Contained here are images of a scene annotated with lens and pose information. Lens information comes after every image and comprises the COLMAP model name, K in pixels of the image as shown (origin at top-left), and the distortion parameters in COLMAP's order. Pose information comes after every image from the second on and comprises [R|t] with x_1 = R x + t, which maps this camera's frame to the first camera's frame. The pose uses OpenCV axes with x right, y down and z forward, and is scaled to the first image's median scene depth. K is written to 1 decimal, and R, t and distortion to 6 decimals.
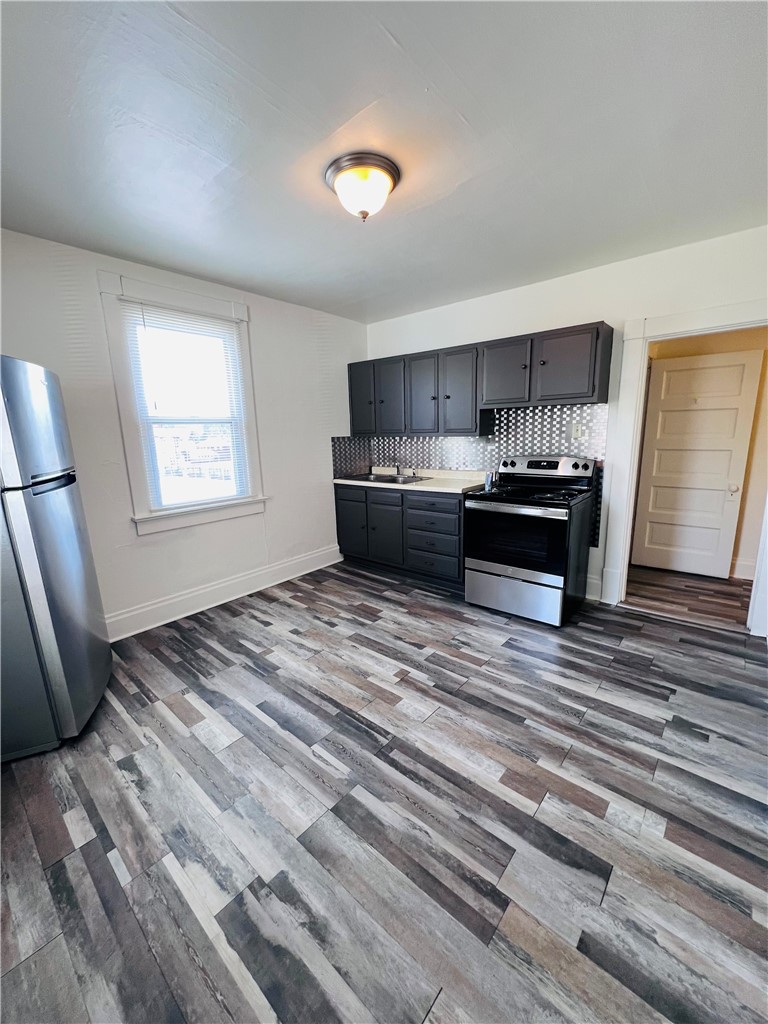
lens RADIAL K [[406.8, 0, 383.2], [0, 406.8, 513.1], [0, 0, 1]] dist [0.002627, 0.000180]
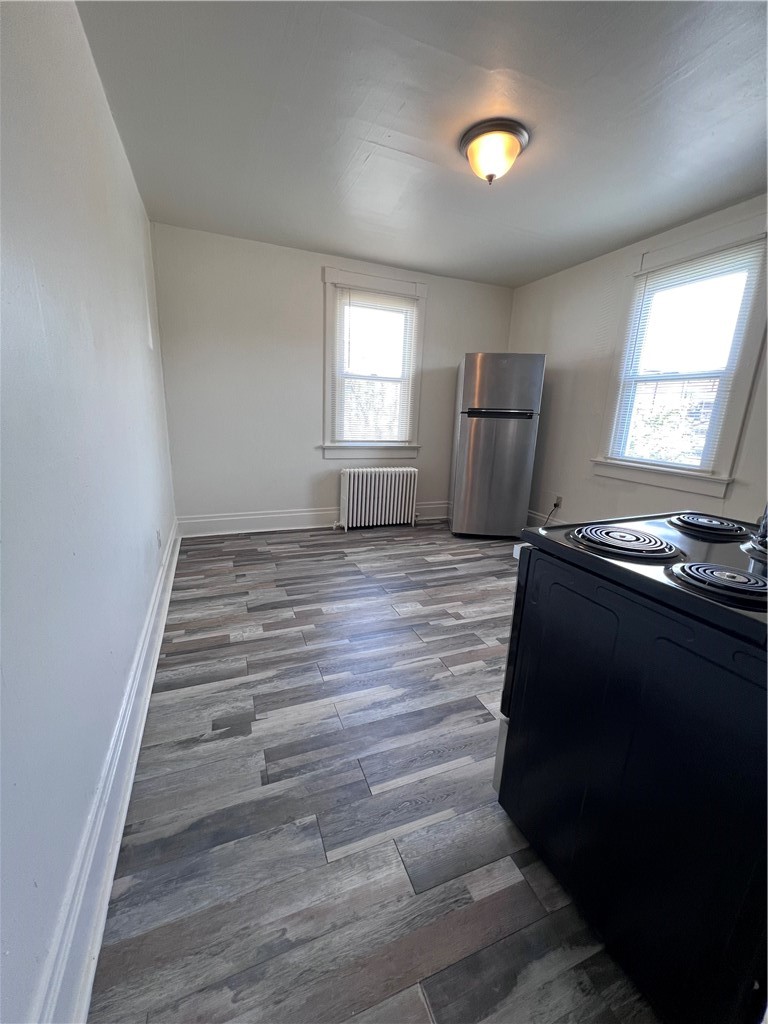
lens RADIAL K [[406.8, 0, 380.2], [0, 406.8, 508.7], [0, 0, 1]] dist [0.002627, 0.000180]
pose [[-0.458447, 0.221991, -0.860550, 1.239123], [-0.196504, 0.919015, 0.341758, -0.224050], [0.866725, 0.325780, -0.377698, 1.443541]]
